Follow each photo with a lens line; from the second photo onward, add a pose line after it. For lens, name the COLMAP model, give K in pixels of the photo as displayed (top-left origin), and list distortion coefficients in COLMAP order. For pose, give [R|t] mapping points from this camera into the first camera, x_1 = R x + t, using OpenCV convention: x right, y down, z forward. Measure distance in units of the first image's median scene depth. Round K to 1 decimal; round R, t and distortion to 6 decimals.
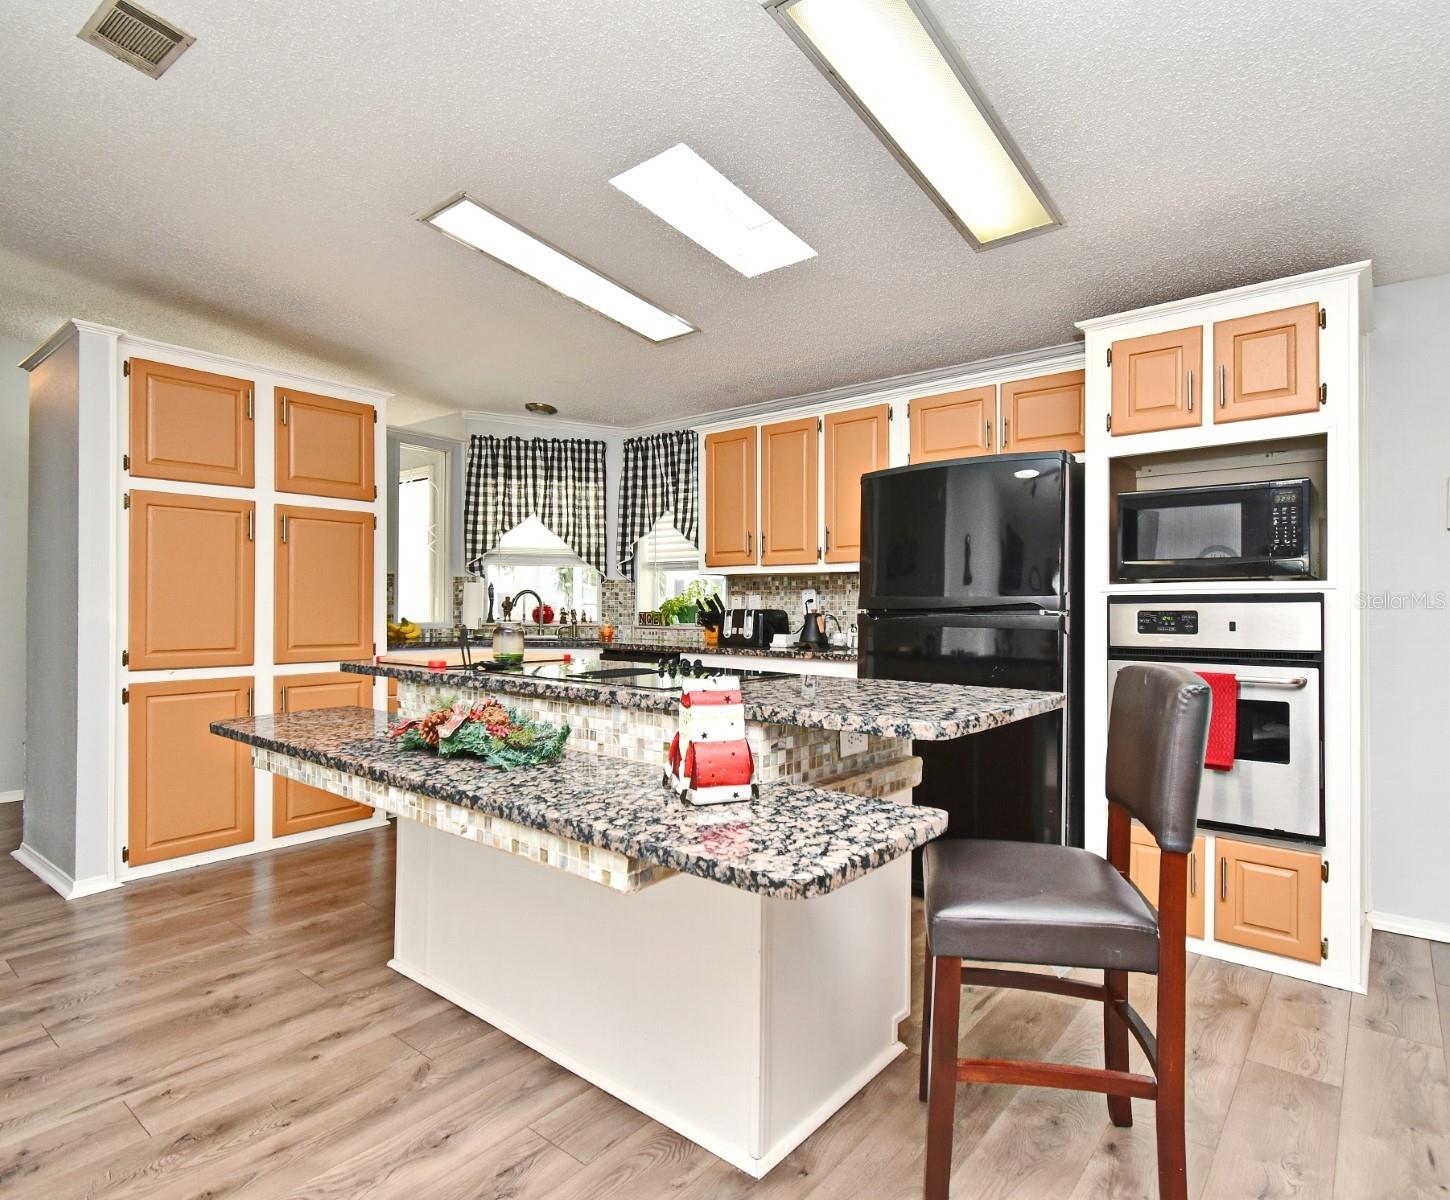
lens RADIAL K [[791.9, 0, 745.2], [0, 791.9, 599.6], [0, 0, 1]] dist [0.002165, -0.002438]
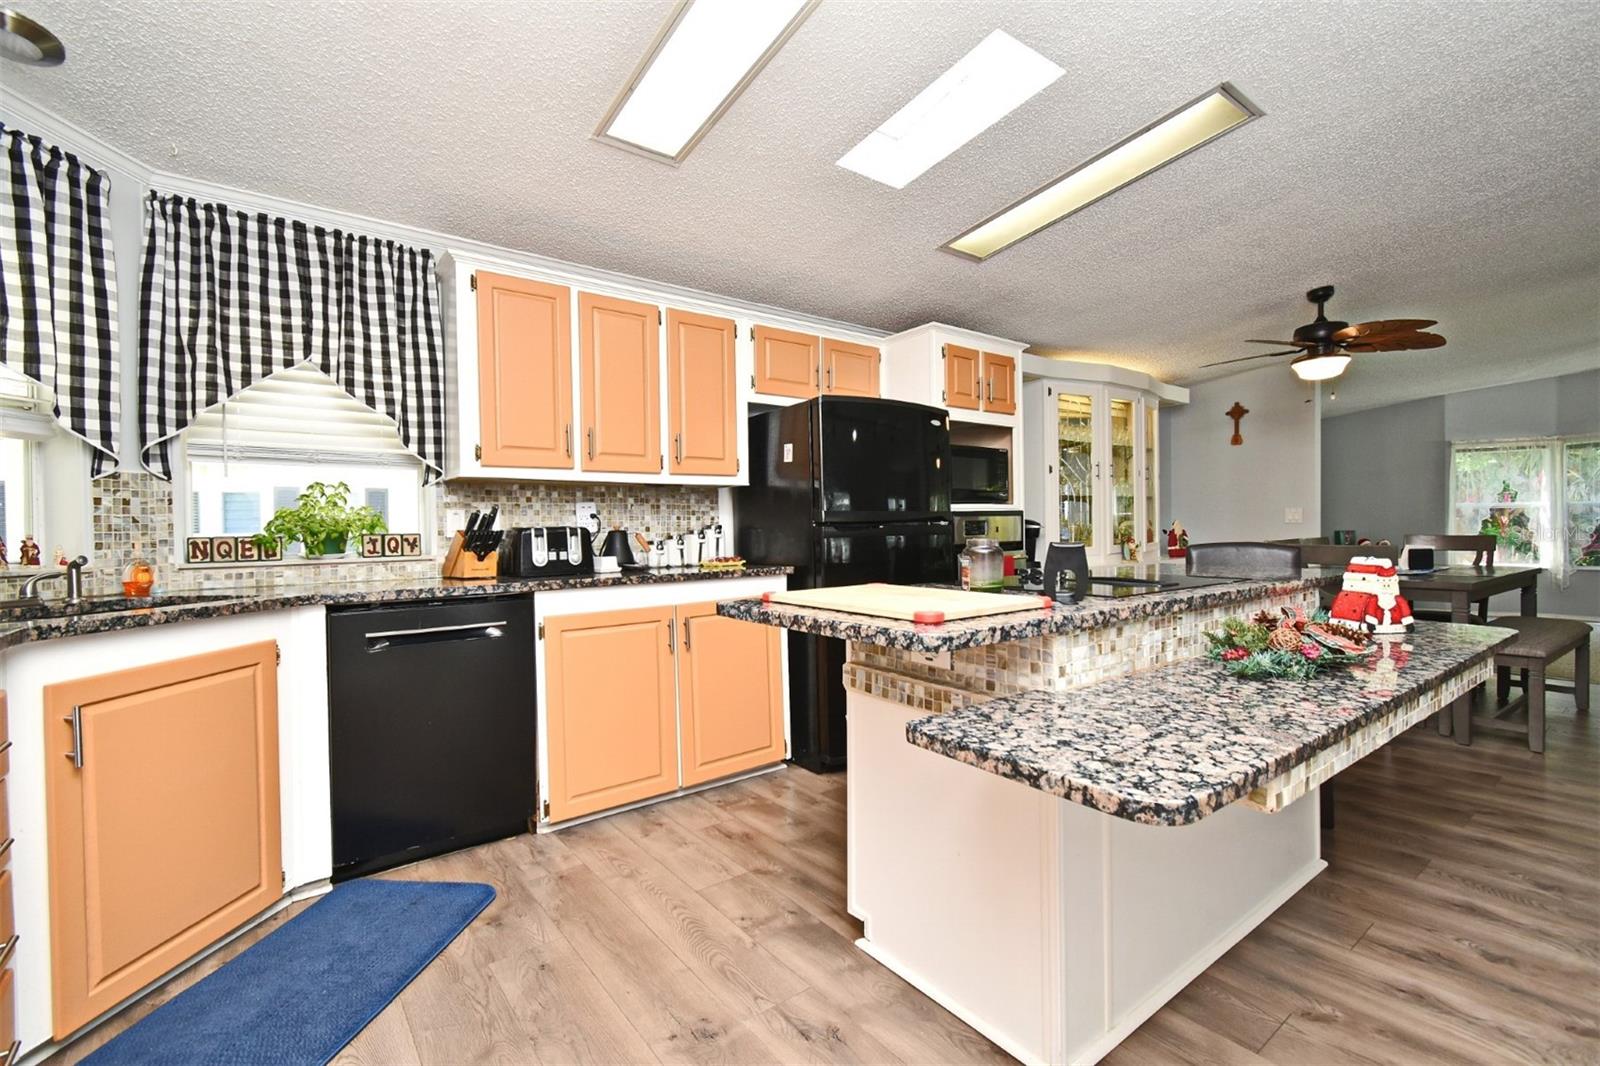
lens RADIAL K [[703.4, 0, 805.7], [0, 703.4, 532.3], [0, 0, 1]] dist [0.006312, -0.002358]
pose [[0.246870, -0.019113, 0.968860, -0.505234], [0.002781, 0.999815, 0.019015, 0.004586], [-0.969045, -0.002000, 0.246878, 0.518430]]
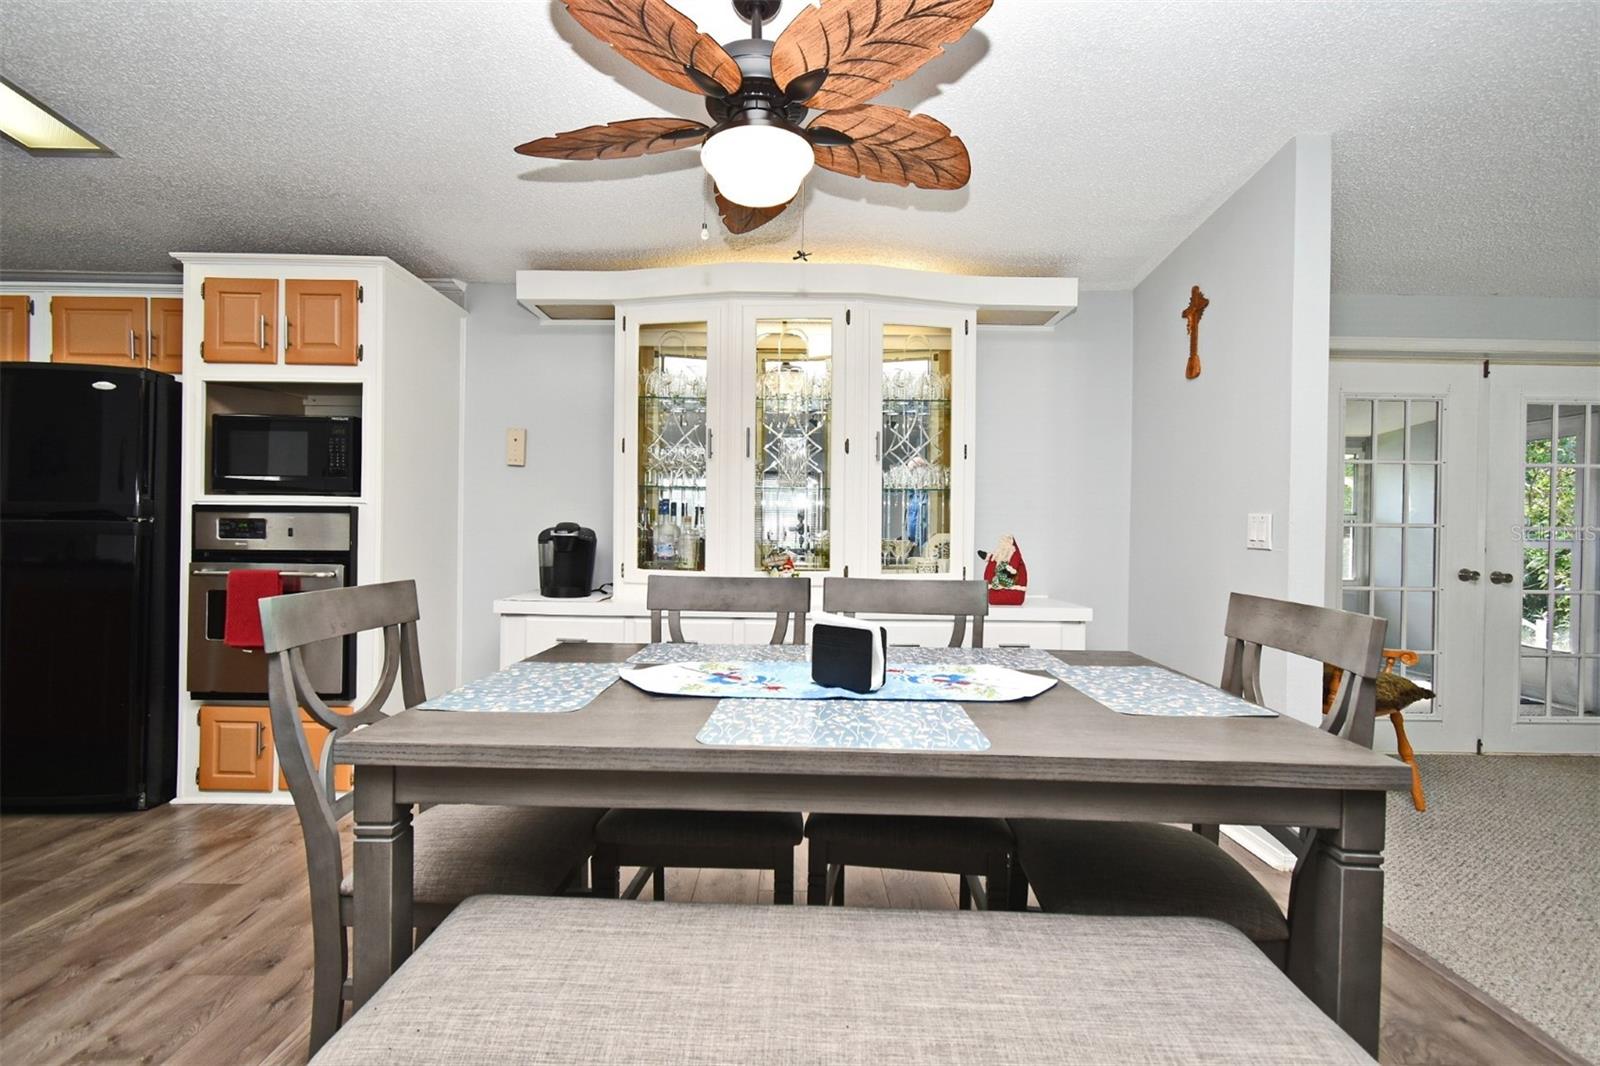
lens RADIAL K [[703.4, 0, 800.2], [0, 703.4, 535.1], [0, 0, 1]] dist [0.006312, -0.002358]
pose [[0.781572, 0.002536, 0.623810, 0.282097], [-0.020094, 0.999575, 0.021113, -0.000239], [-0.623492, -0.029036, 0.781291, -0.175309]]
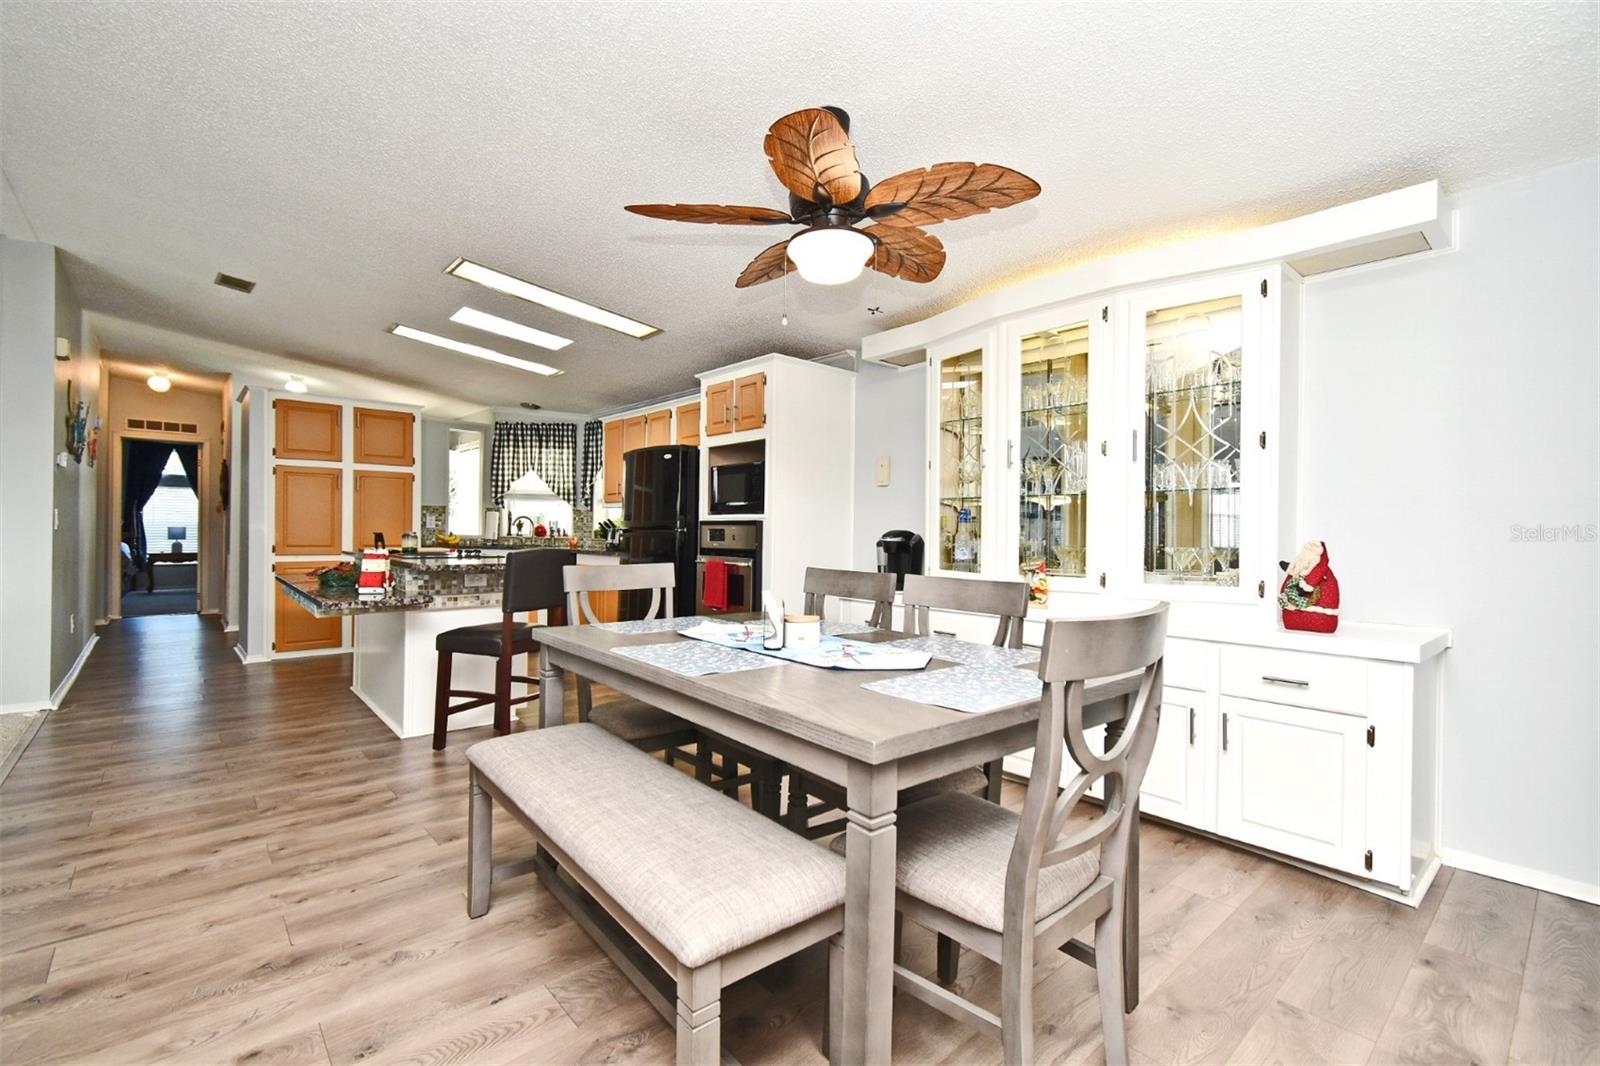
lens RADIAL K [[703.4, 0, 801.8], [0, 703.4, 532.7], [0, 0, 1]] dist [0.006312, -0.002358]
pose [[0.984602, 0.010064, -0.174520, 0.554078], [-0.007904, 0.999883, 0.013069, -0.000886], [0.174631, -0.011489, 0.984567, -0.344851]]
